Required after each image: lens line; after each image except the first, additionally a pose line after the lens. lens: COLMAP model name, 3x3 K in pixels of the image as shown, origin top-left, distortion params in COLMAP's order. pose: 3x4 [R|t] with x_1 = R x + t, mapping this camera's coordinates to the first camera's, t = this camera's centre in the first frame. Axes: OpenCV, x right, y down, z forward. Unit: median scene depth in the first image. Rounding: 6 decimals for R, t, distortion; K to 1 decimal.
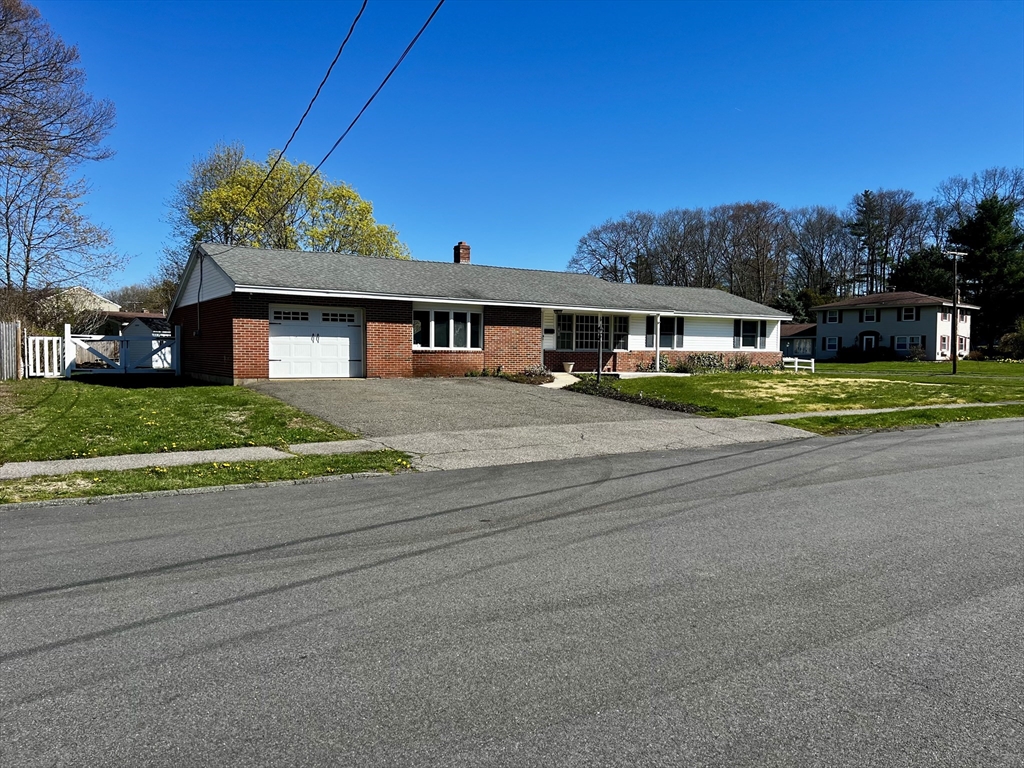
lens RADIAL K [[770.2, 0, 512.5], [0, 770.2, 382.8], [0, 0, 1]] dist [0.069128, -0.070162]
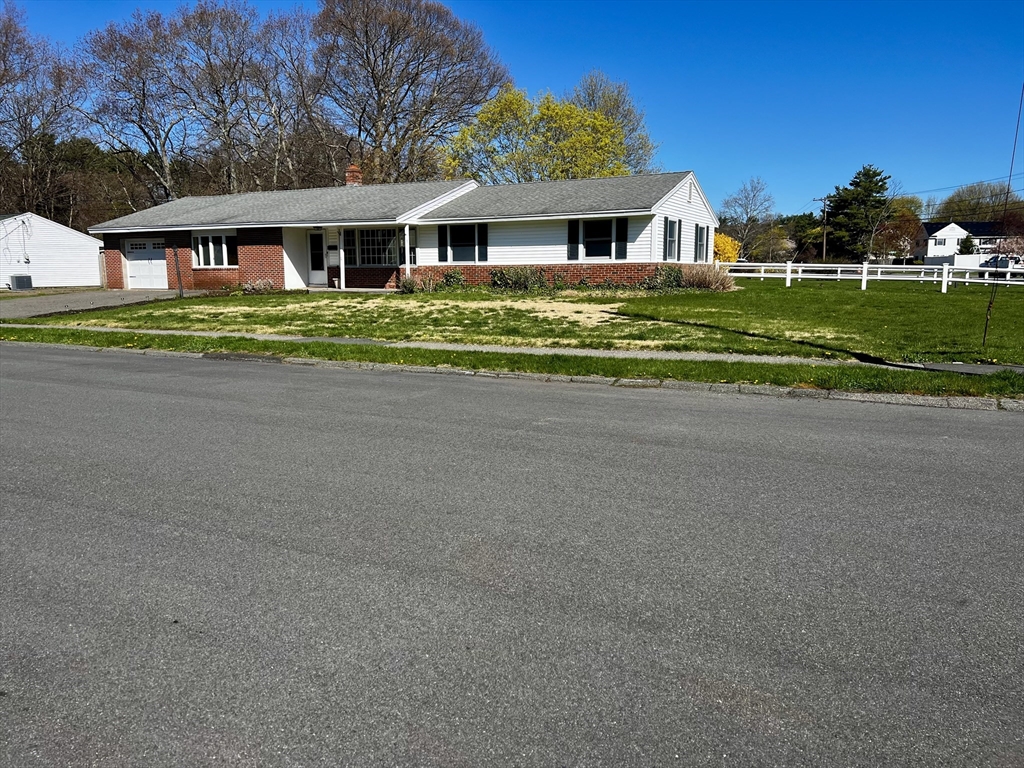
lens RADIAL K [[770.2, 0, 507.8], [0, 770.2, 385.8], [0, 0, 1]] dist [0.069128, -0.070162]
pose [[0.535653, 0.118950, -0.836019, 0.953064], [-0.018497, 0.991444, 0.129212, -0.019609], [0.844236, -0.053749, 0.533270, 0.565704]]
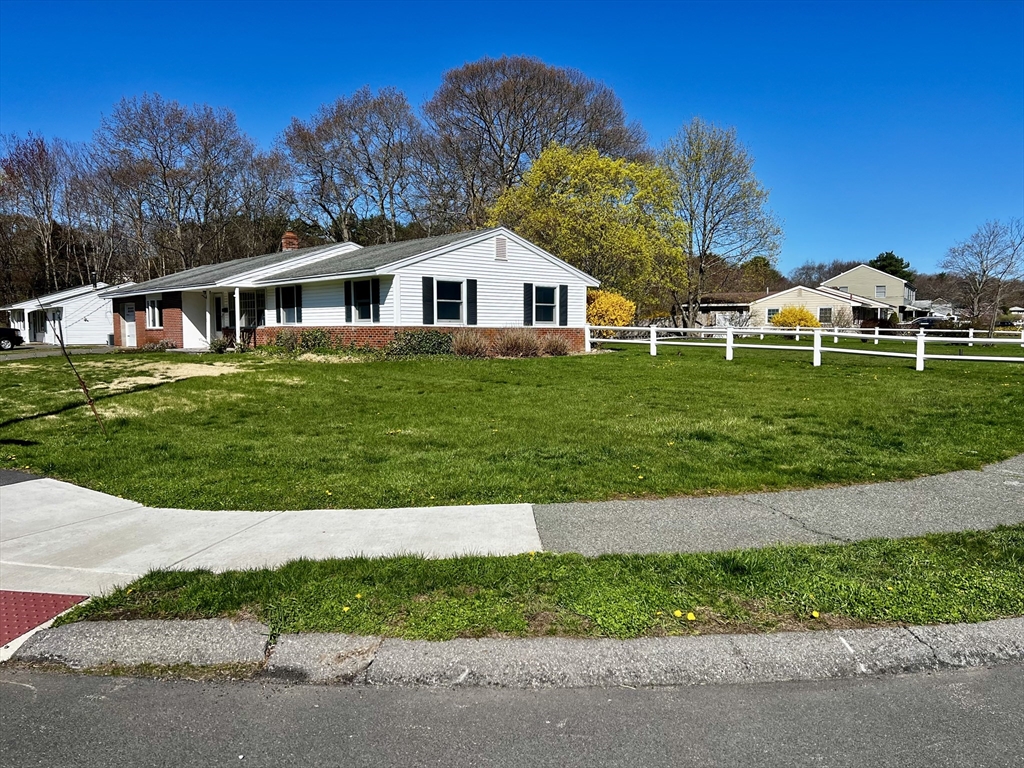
lens RADIAL K [[770.2, 0, 510.5], [0, 770.2, 388.2], [0, 0, 1]] dist [0.069128, -0.070162]
pose [[0.168153, 0.071041, -0.983198, 1.085788], [-0.029119, 0.997323, 0.067081, -0.037594], [0.985331, 0.017350, 0.169771, 1.084890]]
